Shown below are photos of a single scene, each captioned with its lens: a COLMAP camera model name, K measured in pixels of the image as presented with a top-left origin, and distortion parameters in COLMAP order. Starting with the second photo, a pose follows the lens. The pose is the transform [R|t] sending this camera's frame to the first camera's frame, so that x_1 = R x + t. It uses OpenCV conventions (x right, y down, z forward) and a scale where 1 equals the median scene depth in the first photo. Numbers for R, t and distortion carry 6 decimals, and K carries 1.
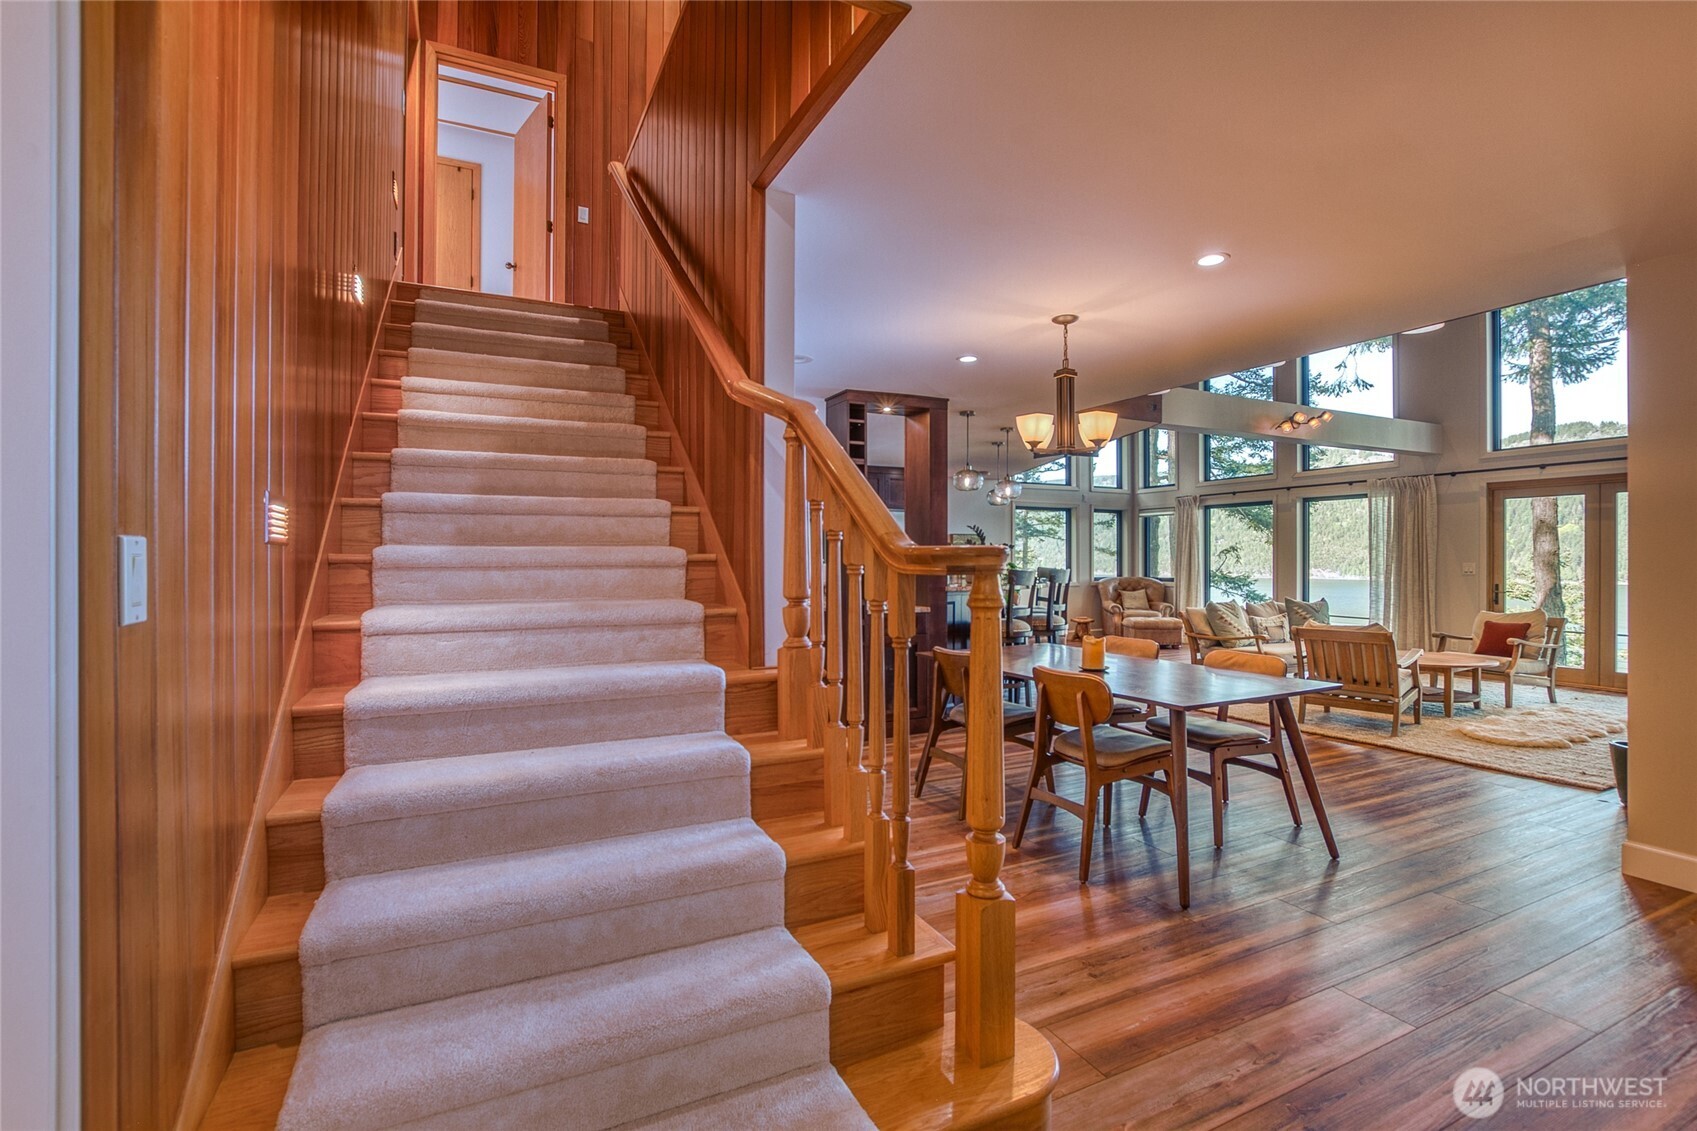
lens RADIAL K [[764.7, 0, 853.2], [0, 764.7, 558.1], [0, 0, 1]] dist [-0.010841, 0.000148]
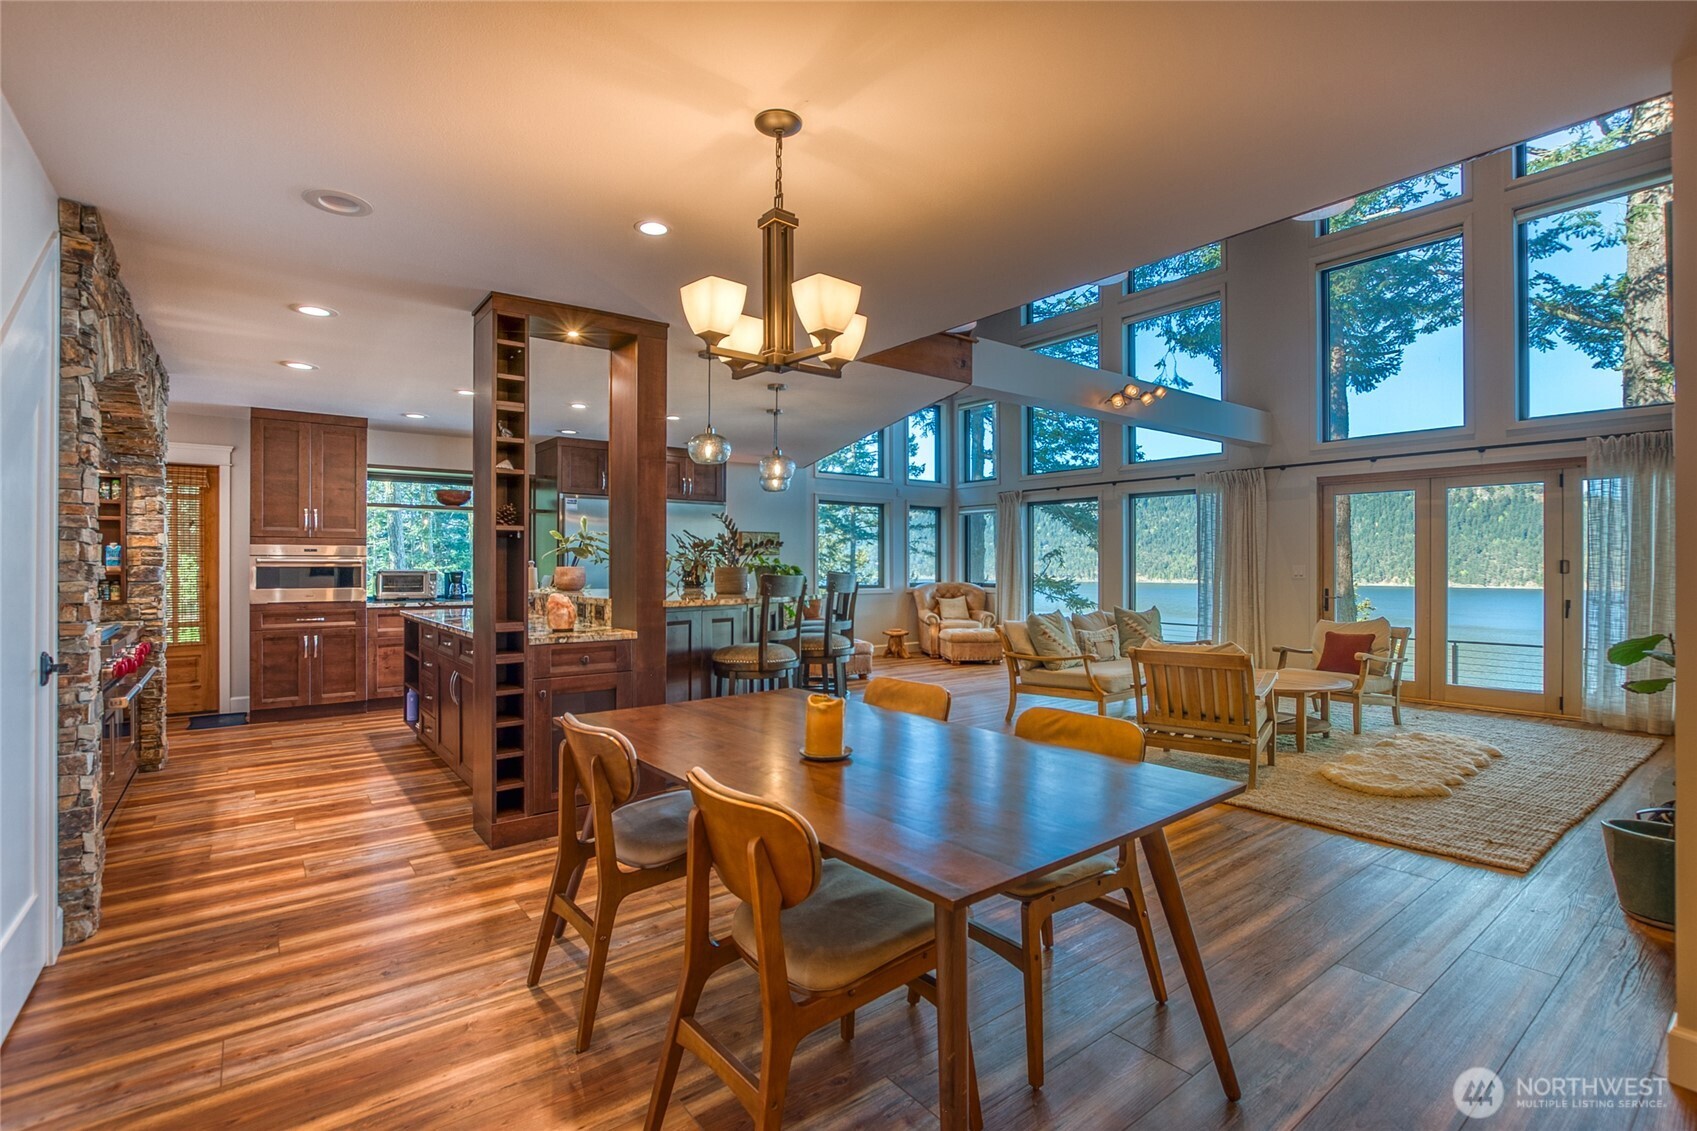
lens RADIAL K [[764.7, 0, 859.1], [0, 764.7, 559.9], [0, 0, 1]] dist [-0.010841, 0.000148]
pose [[0.978142, 0.000665, 0.207936, 0.114128], [0.000246, 0.999990, -0.004357, 0.003701], [-0.207937, 0.004313, 0.978133, 0.231684]]
